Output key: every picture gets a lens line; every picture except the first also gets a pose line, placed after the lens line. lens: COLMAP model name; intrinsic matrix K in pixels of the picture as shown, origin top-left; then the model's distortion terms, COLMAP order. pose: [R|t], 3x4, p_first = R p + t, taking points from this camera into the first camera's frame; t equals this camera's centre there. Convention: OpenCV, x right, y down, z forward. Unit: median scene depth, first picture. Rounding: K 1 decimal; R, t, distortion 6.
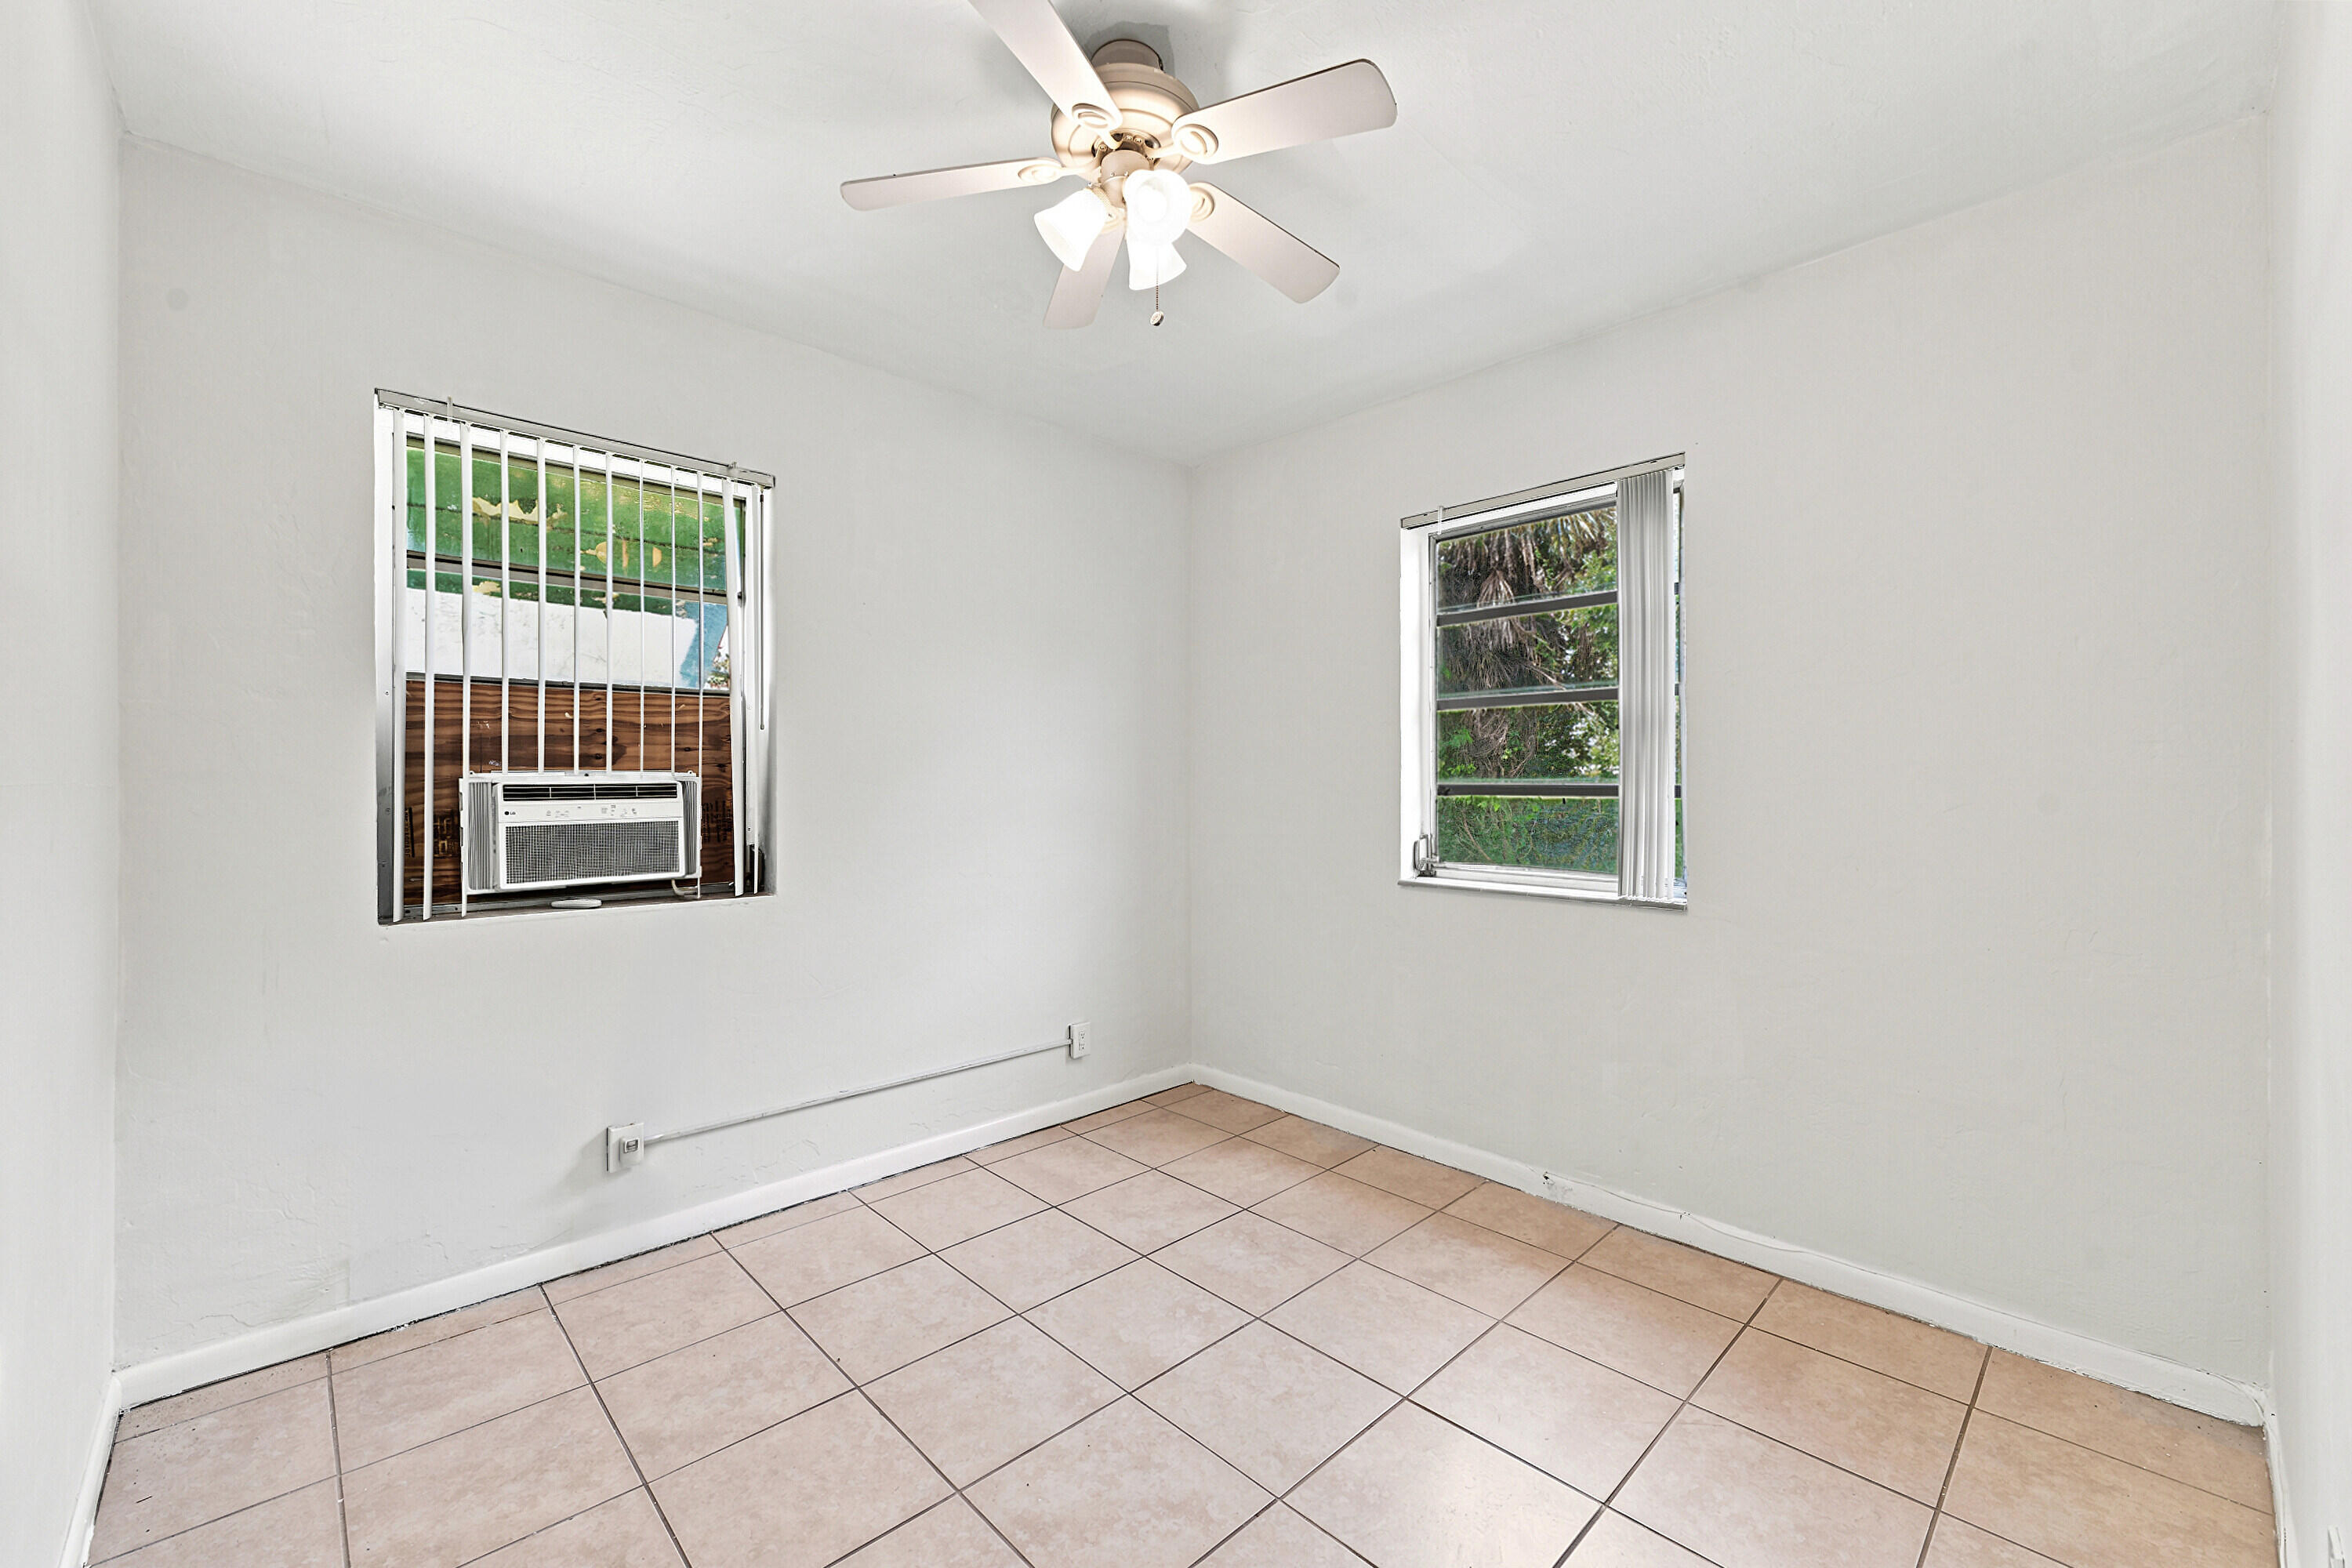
lens RADIAL K [[1002.9, 0, 1166.7], [0, 1002.9, 780.2], [0, 0, 1]] dist [-0.000155, 0.000202]
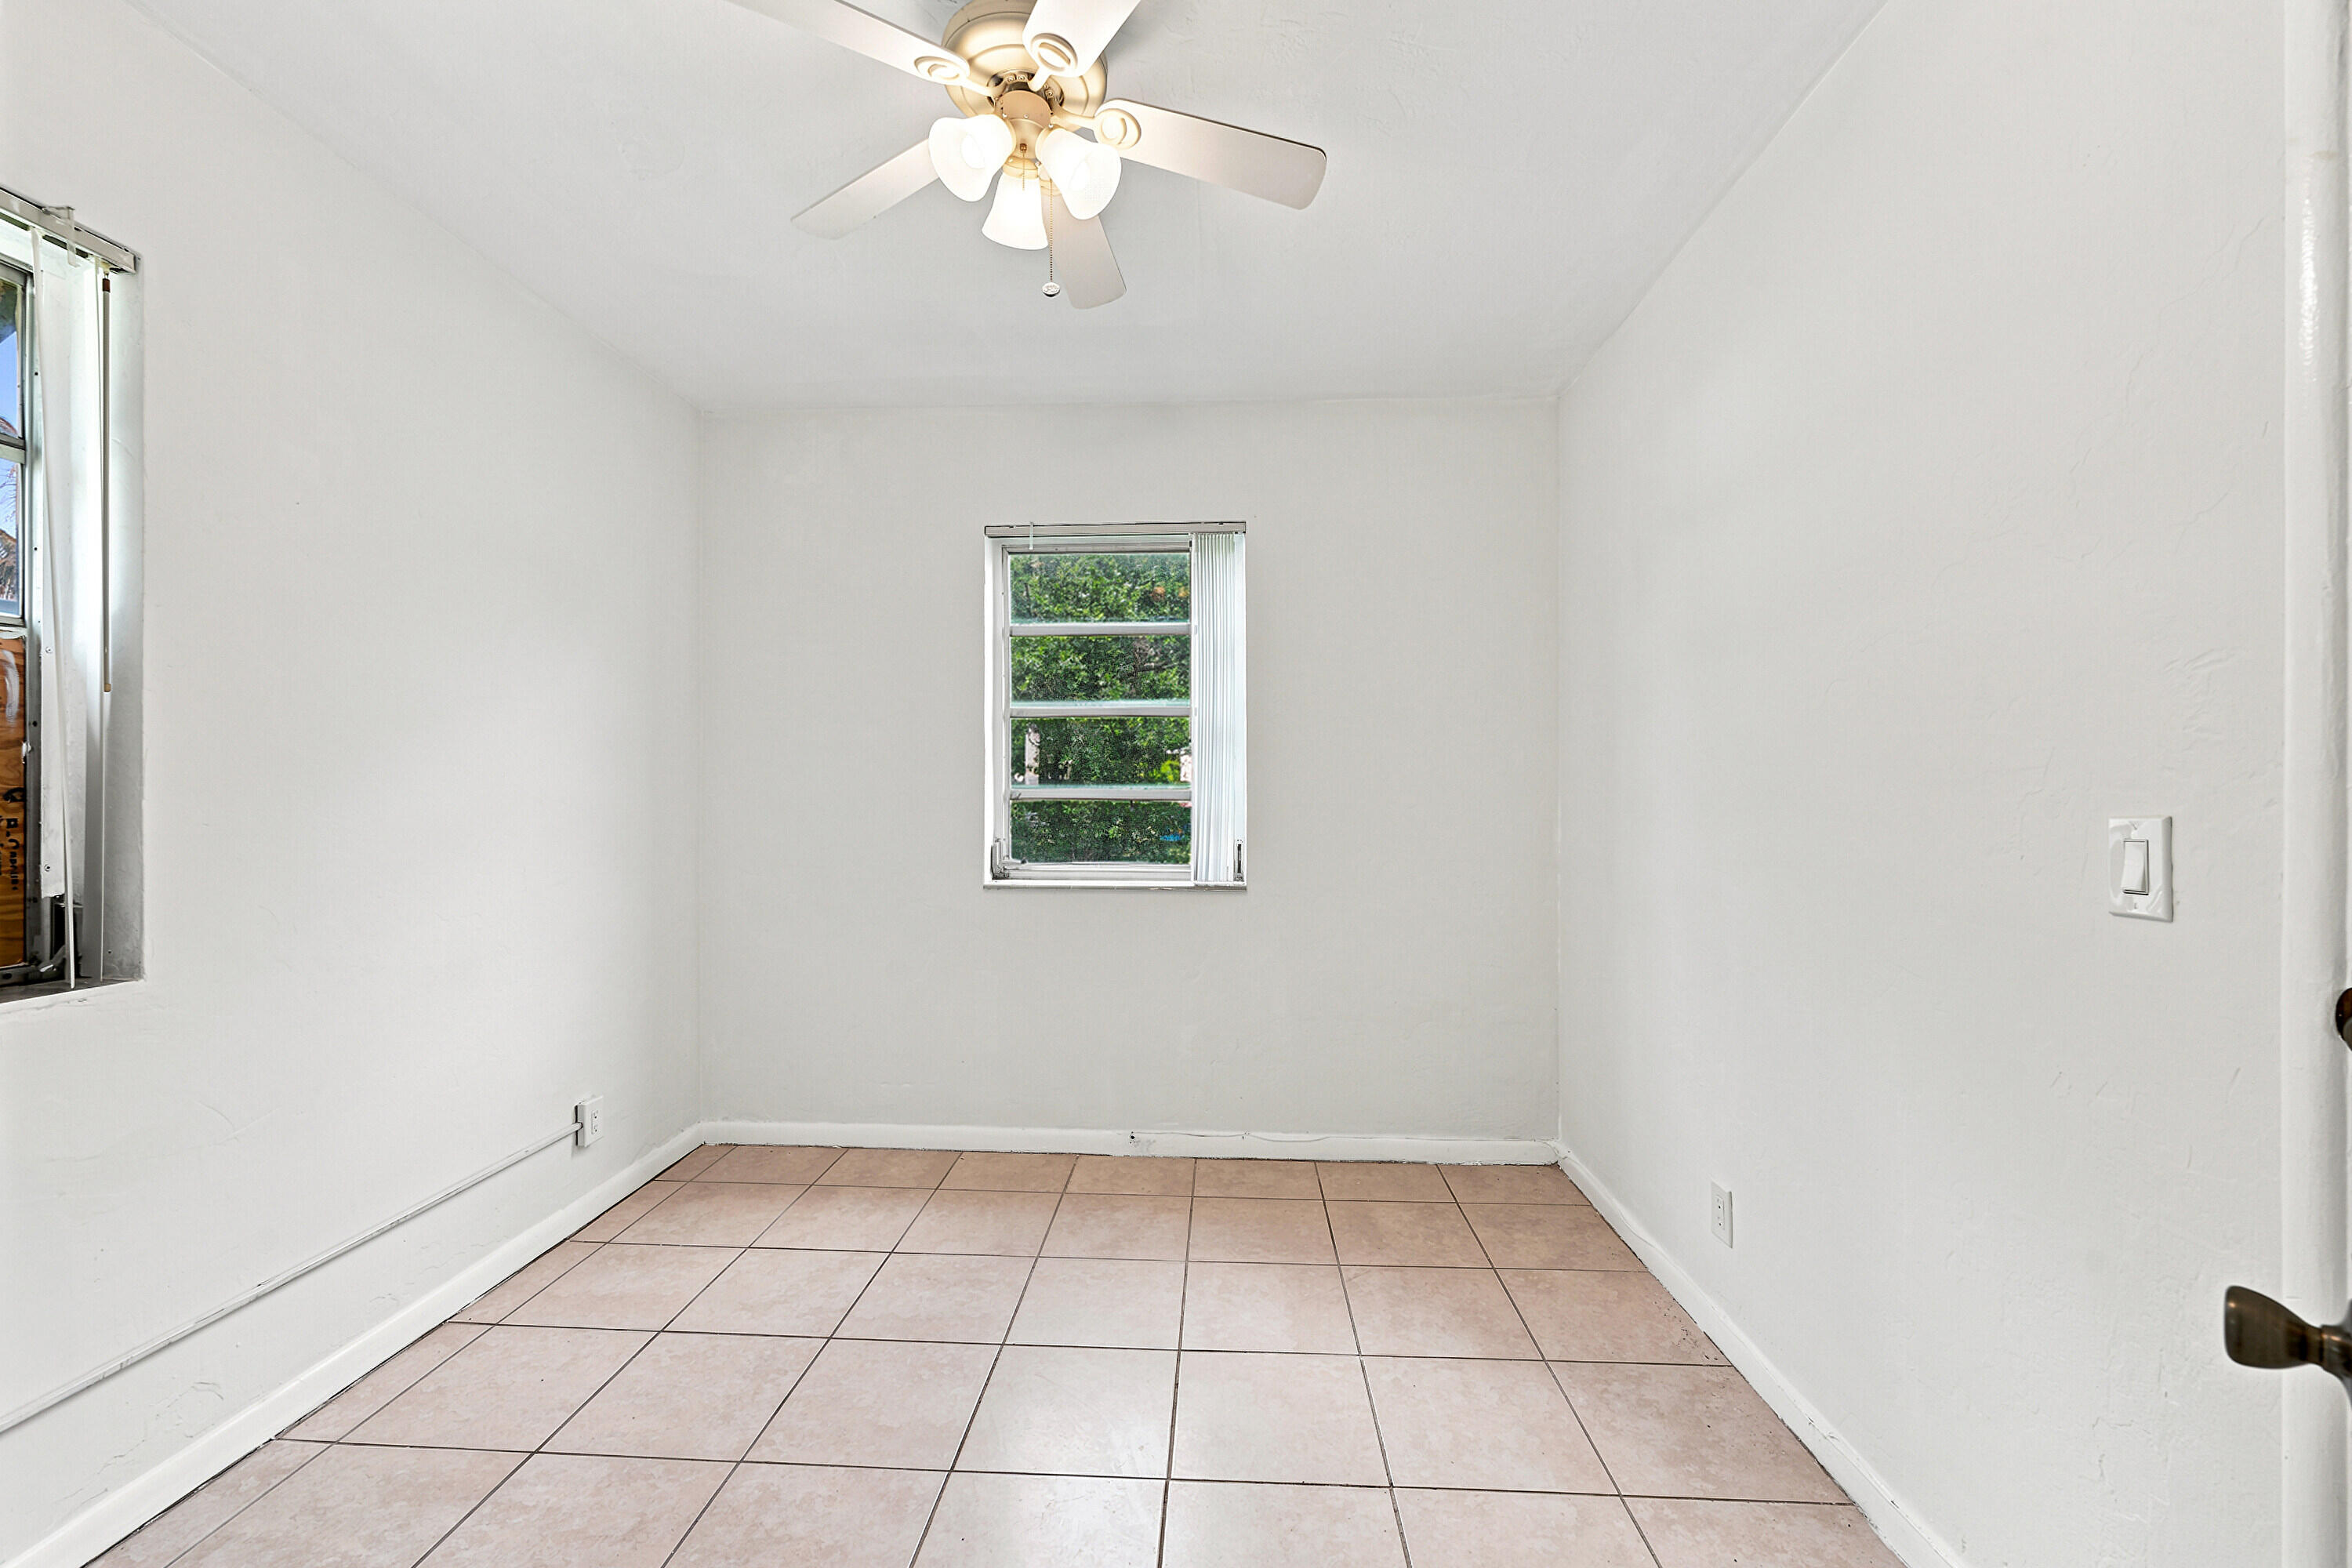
lens RADIAL K [[1004.9, 0, 1176.0], [0, 1004.9, 784.0], [0, 0, 1]] dist [0.000160, 0.000231]
pose [[0.701007, 0.004982, 0.713137, -0.391071], [-0.001678, 0.999984, -0.005336, 0.004740], [-0.713152, 0.002544, 0.701004, 0.168867]]
